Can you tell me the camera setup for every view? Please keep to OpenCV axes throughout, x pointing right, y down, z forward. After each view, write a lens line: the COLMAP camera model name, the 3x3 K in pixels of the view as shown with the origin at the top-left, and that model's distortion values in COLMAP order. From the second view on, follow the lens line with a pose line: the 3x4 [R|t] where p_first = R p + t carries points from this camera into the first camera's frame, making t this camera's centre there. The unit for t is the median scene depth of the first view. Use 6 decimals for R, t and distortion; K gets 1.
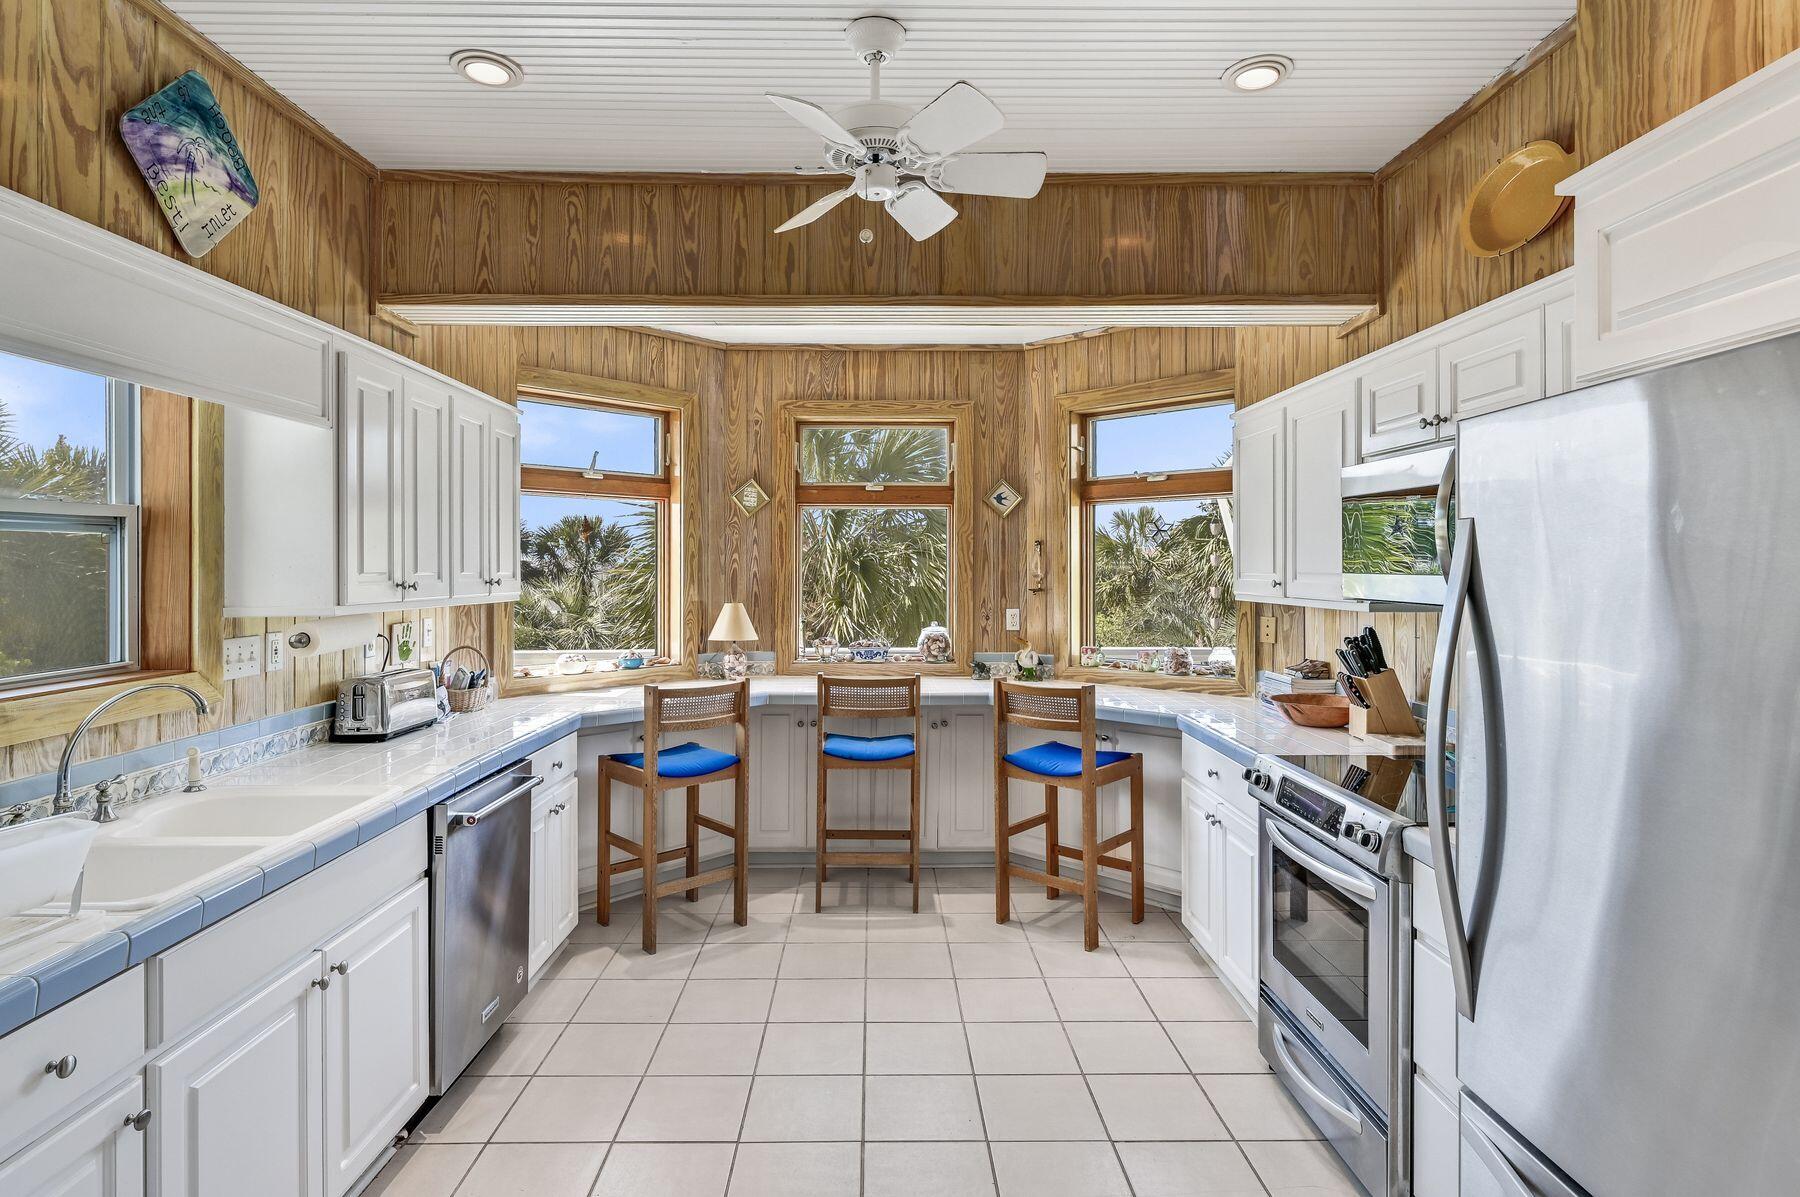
lens RADIAL K [[789.5, 0, 905.0], [0, 789.5, 562.5], [0, 0, 1]] dist [-0.000226, -0.000034]
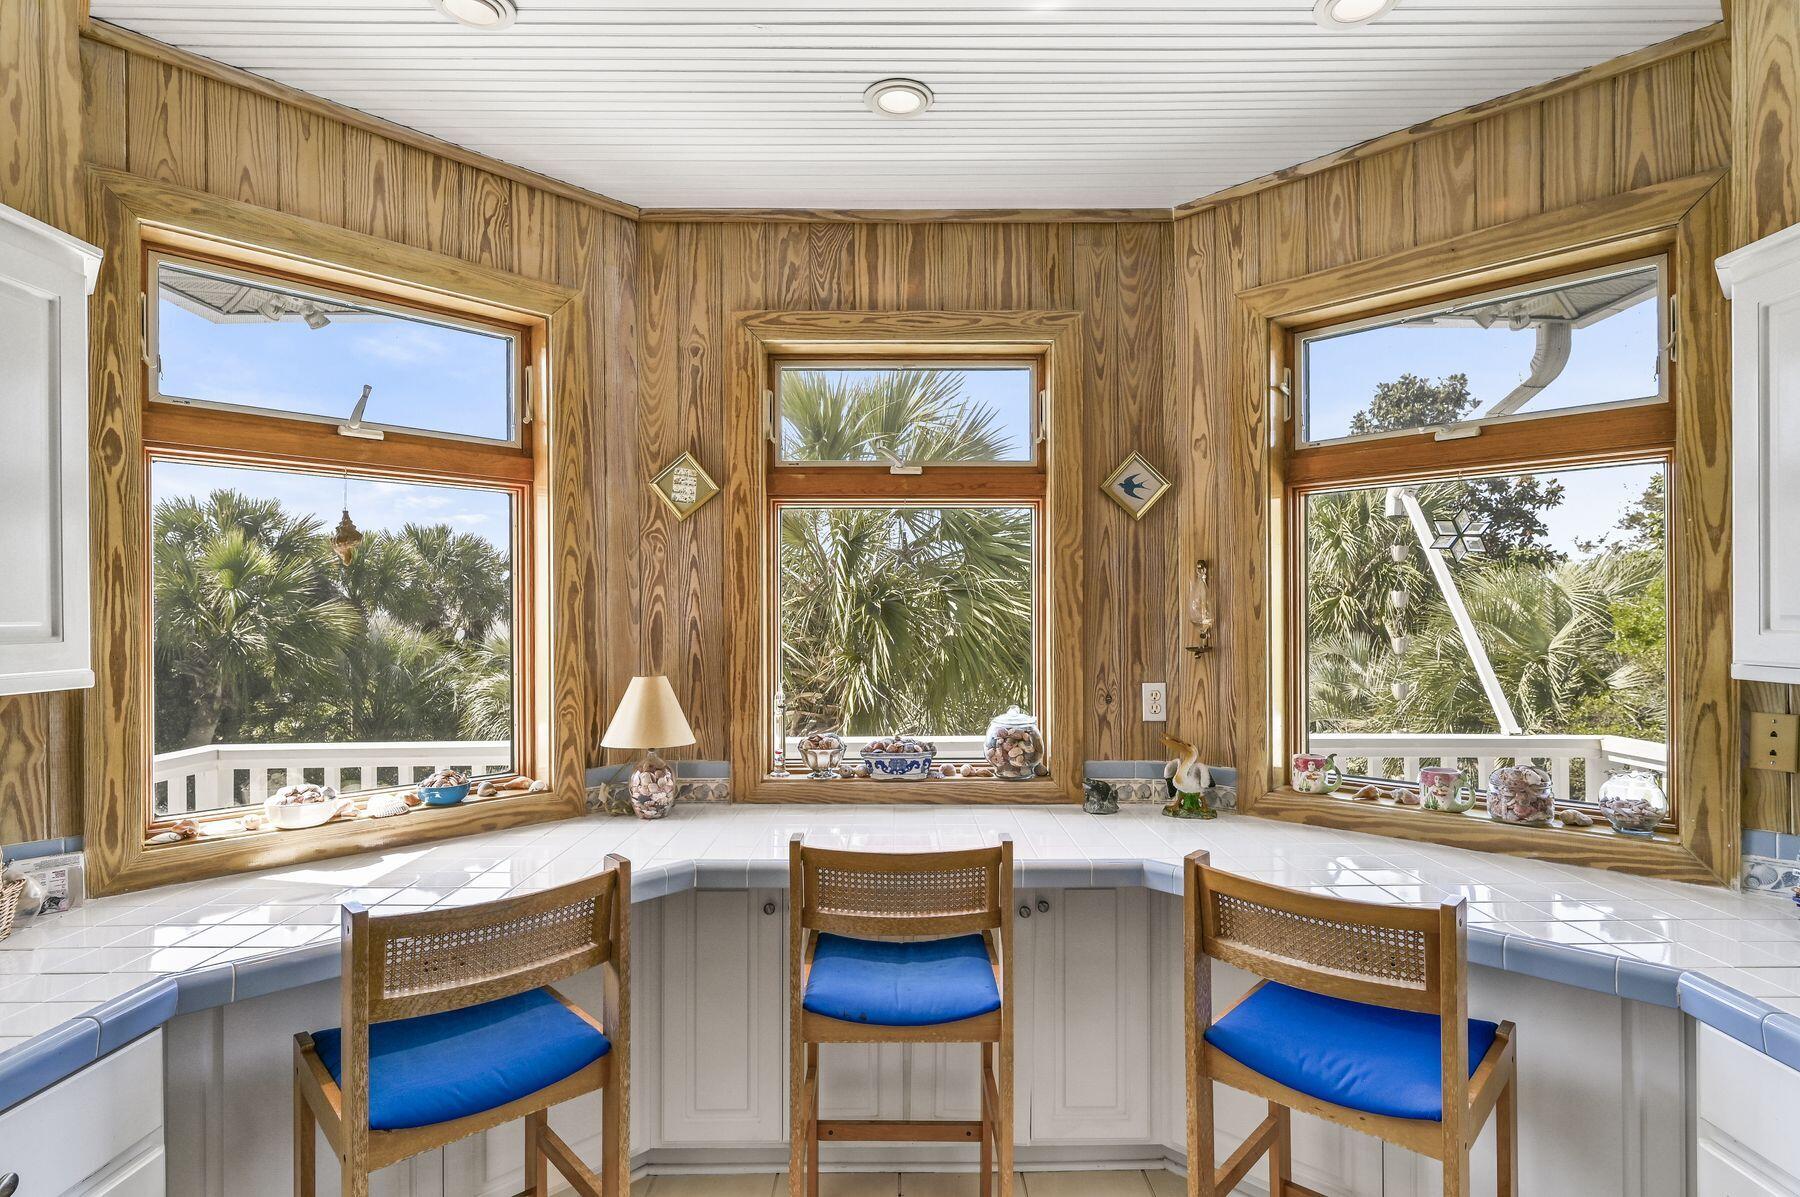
lens RADIAL K [[725.2, 0, 911.7], [0, 725.2, 609.0], [0, 0, 1]] dist [-0.000417, -0.000103]
pose [[0.999852, -0.004242, -0.016693, -0.026781], [0.004276, 0.999989, 0.002041, 0.004659], [0.016684, -0.002112, 0.999859, 0.488543]]
